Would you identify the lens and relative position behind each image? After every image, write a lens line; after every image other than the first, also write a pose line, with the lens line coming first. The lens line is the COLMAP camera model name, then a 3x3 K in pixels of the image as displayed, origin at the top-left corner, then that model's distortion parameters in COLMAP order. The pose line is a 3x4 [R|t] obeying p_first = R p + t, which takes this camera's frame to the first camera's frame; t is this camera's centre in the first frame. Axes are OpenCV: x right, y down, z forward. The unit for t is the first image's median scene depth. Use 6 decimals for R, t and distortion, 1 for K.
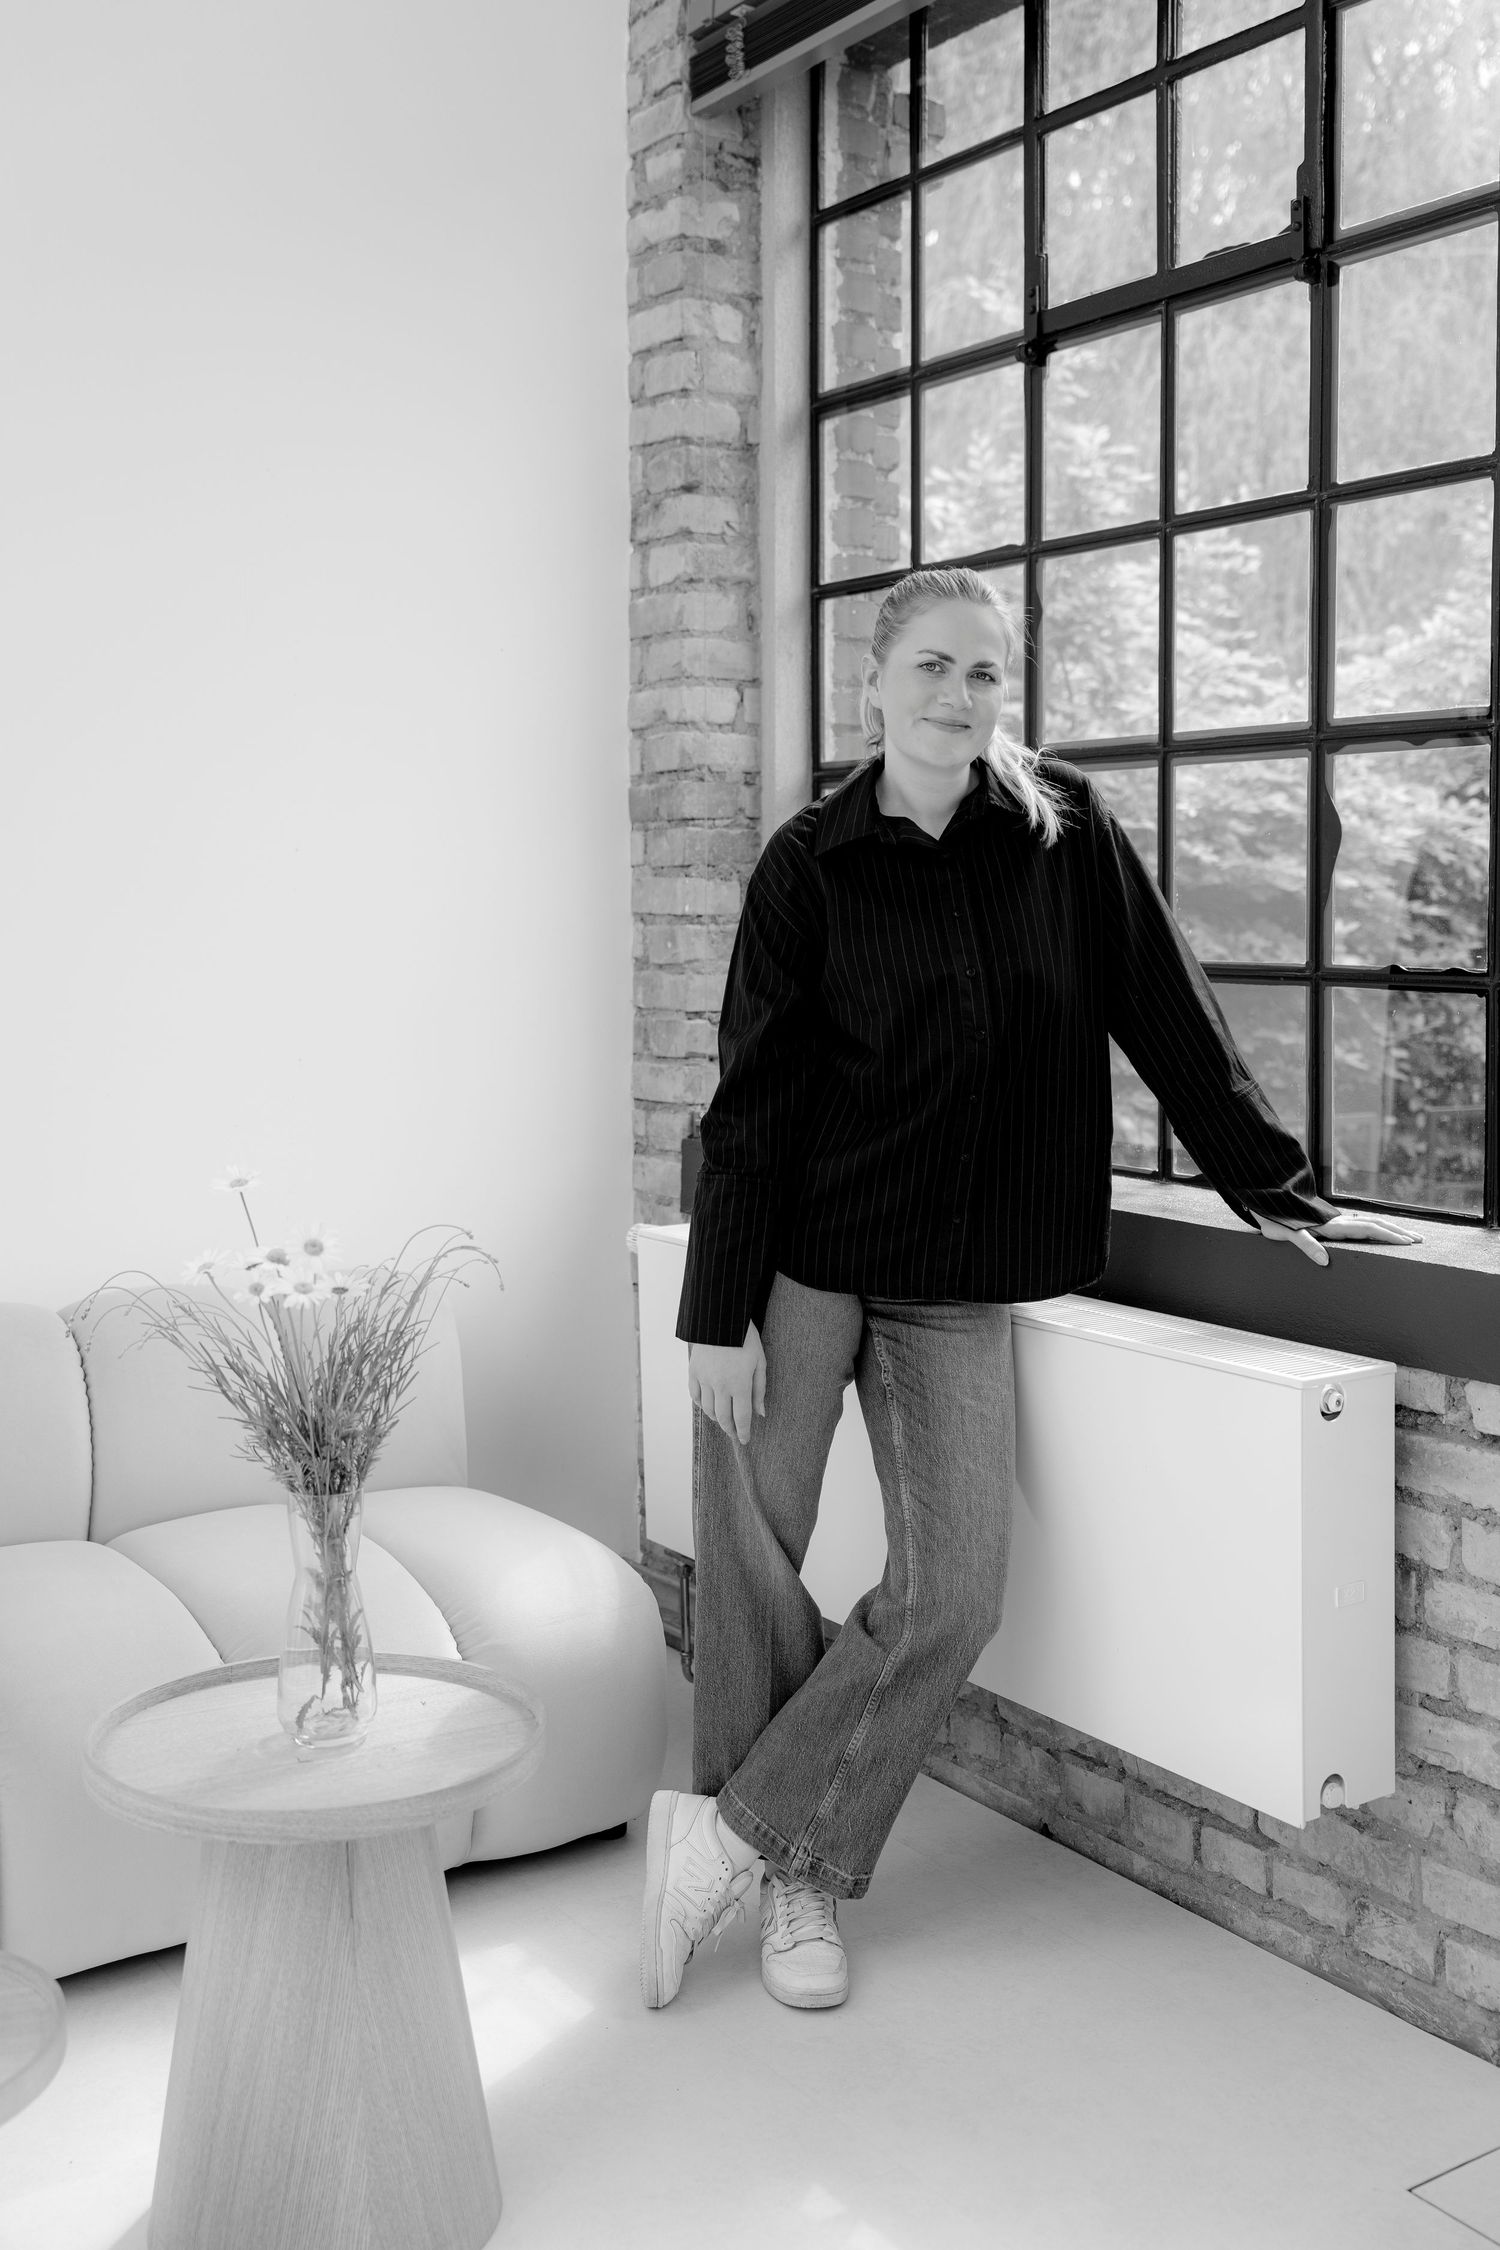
lens RADIAL K [[2325.5, 0, 754.5], [0, 2325.5, 1039.2], [0, 0, 1]] dist [-0.010854, 0.007832]
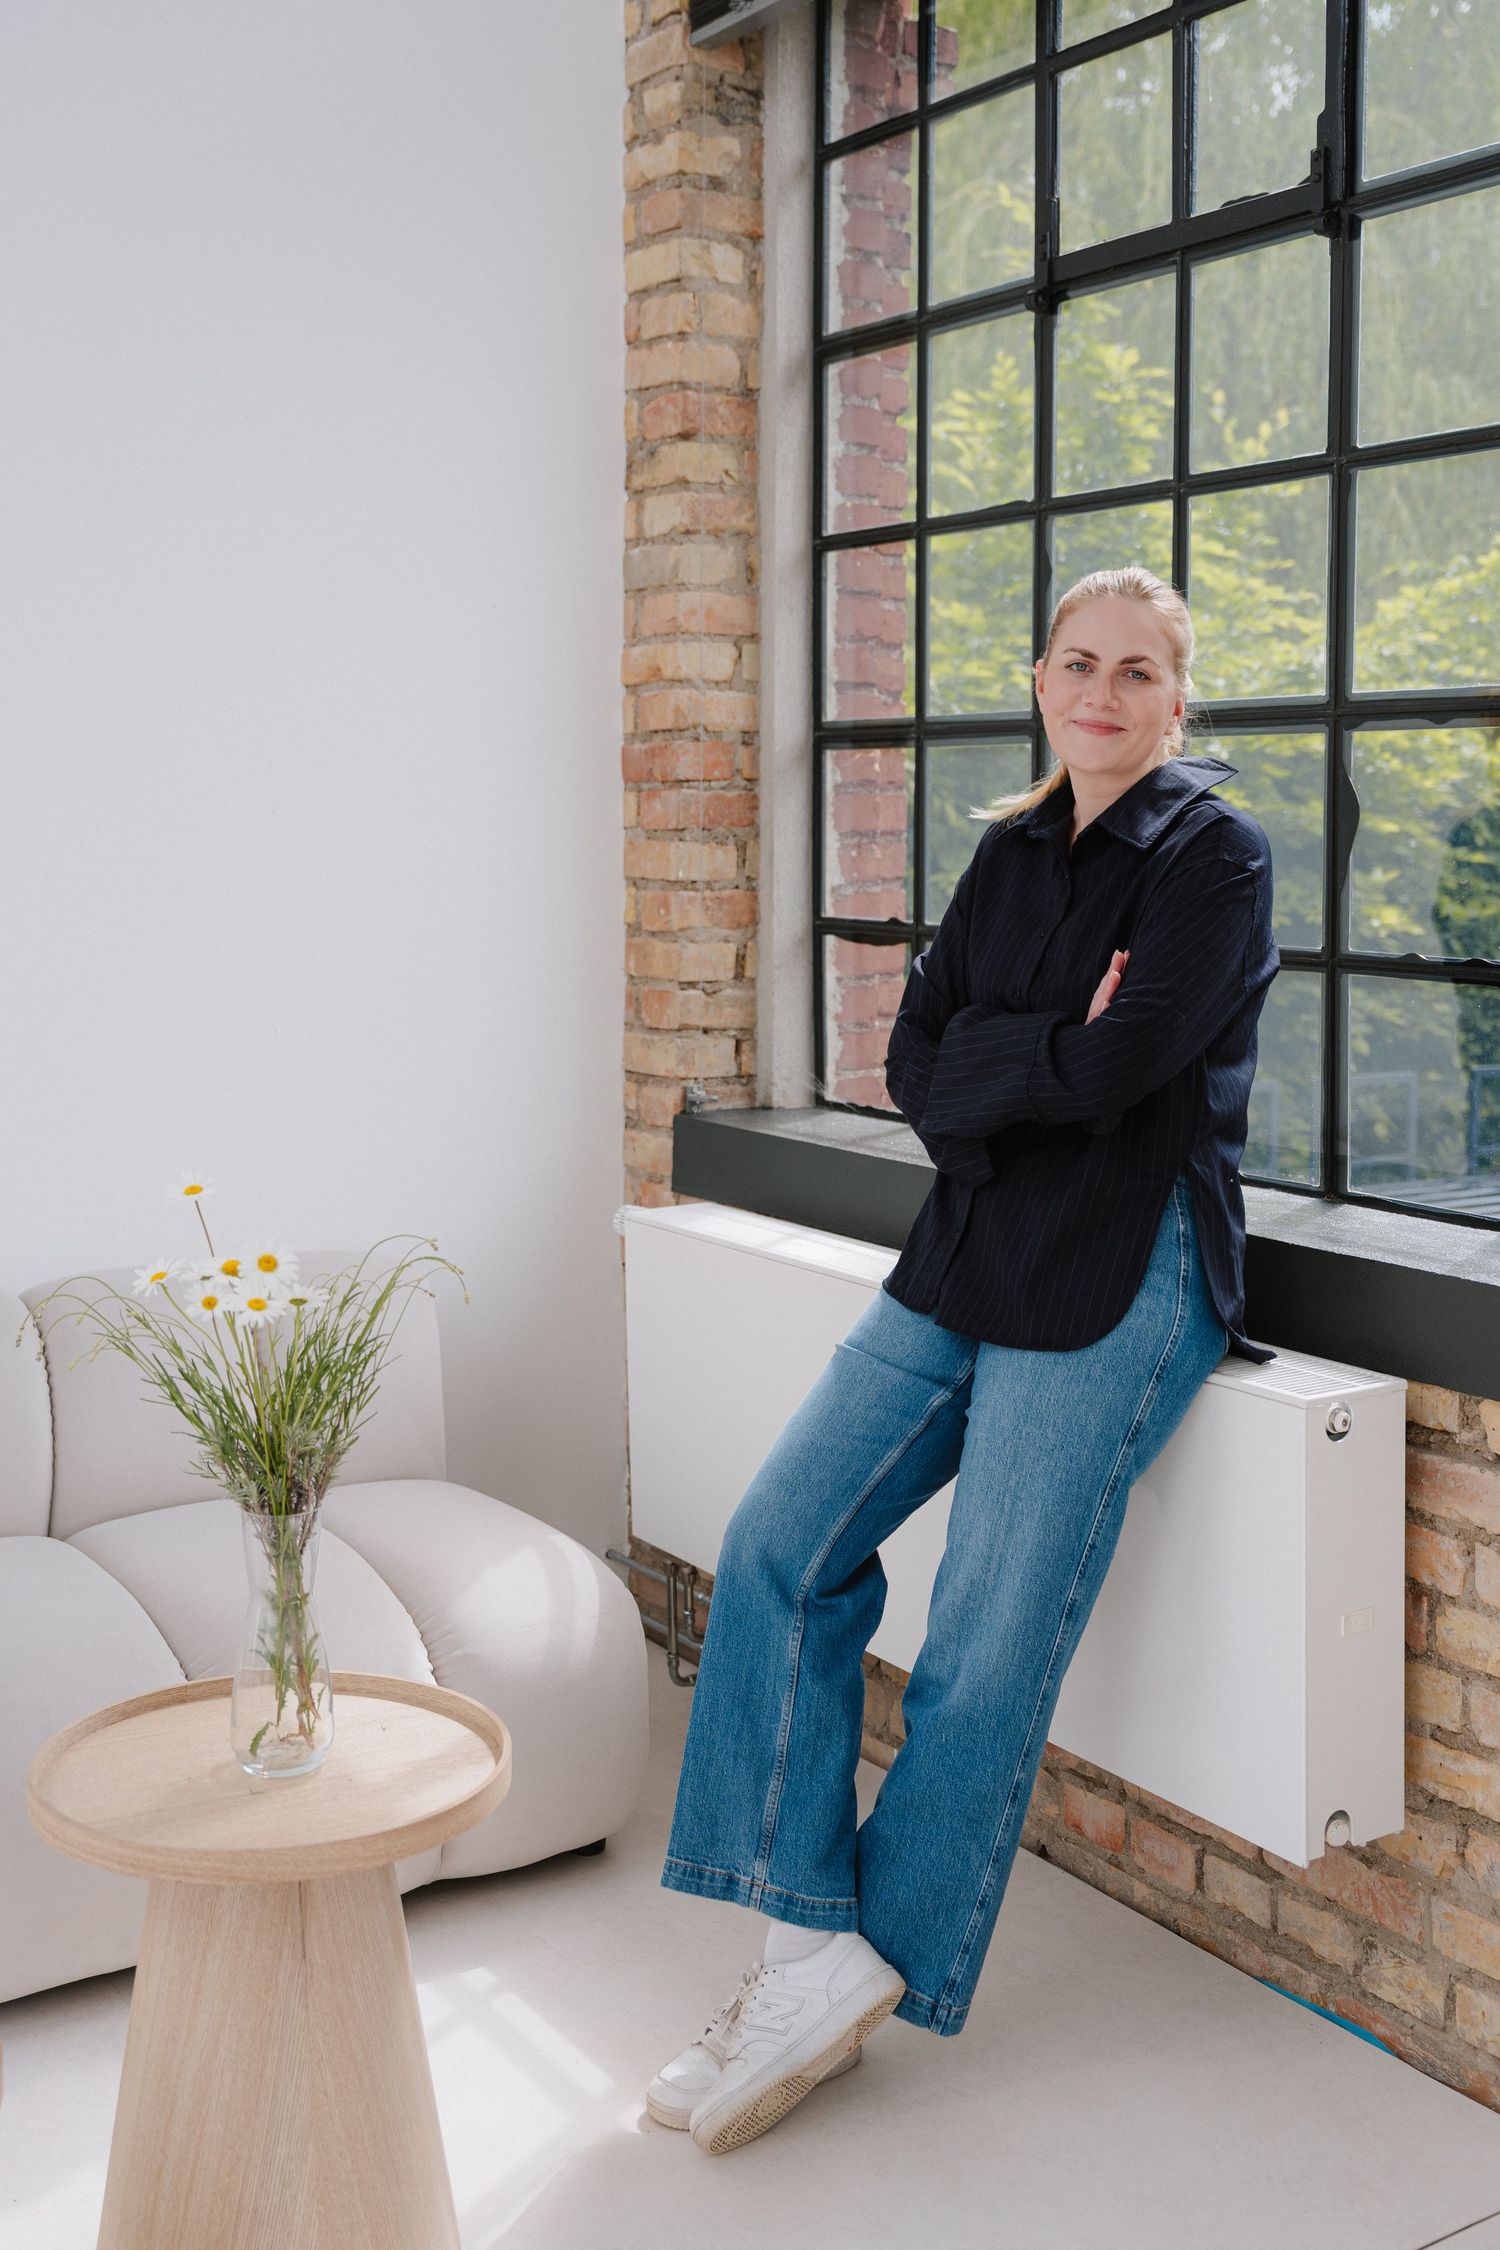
lens RADIAL K [[2439.7, 0, 737.6], [0, 2439.7, 960.3], [0, 0, 1]] dist [-0.003151, -0.012868]
pose [[0.999852, 0.007226, -0.015620, 0.010321], [-0.007269, 0.999970, -0.002669, -0.018265], [0.015600, 0.002782, 0.999874, -0.003767]]
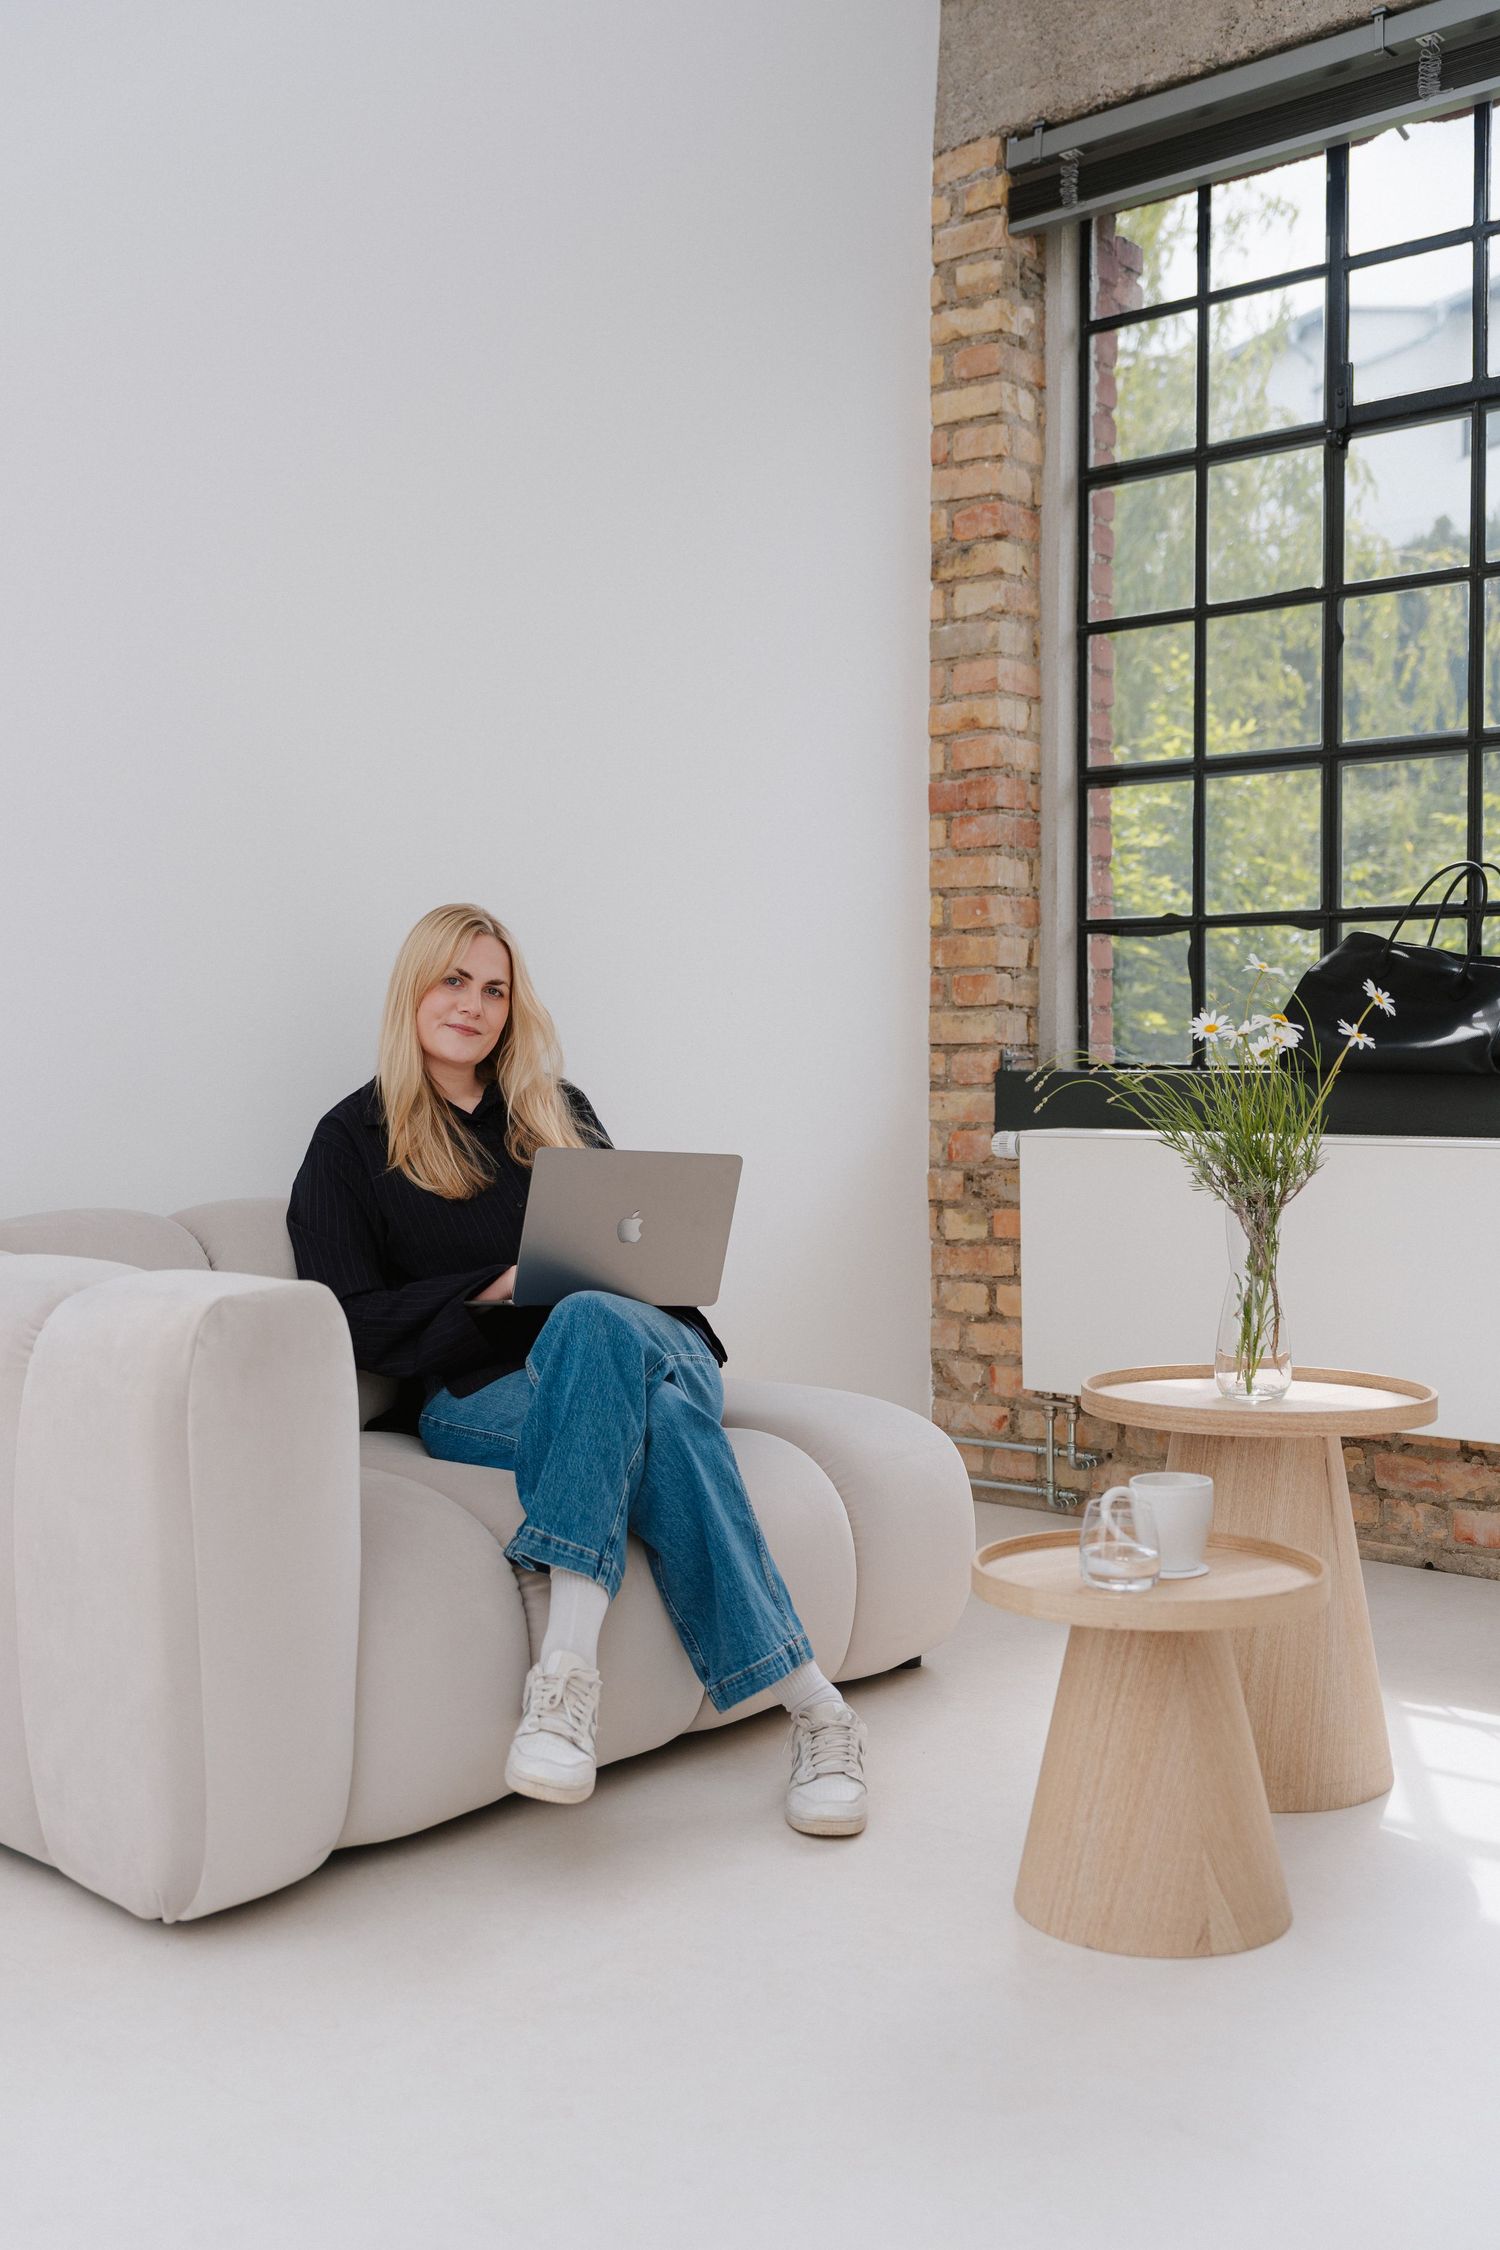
lens RADIAL K [[2243.8, 0, 750.0], [0, 2243.8, 1125.0], [0, 0, 1]] dist [-0.009242, -0.002773]
pose [[0.966146, -0.005211, 0.257945, -0.457041], [0.013382, 0.999462, -0.029933, 0.104286], [-0.257650, 0.032371, 0.965696, -0.091397]]
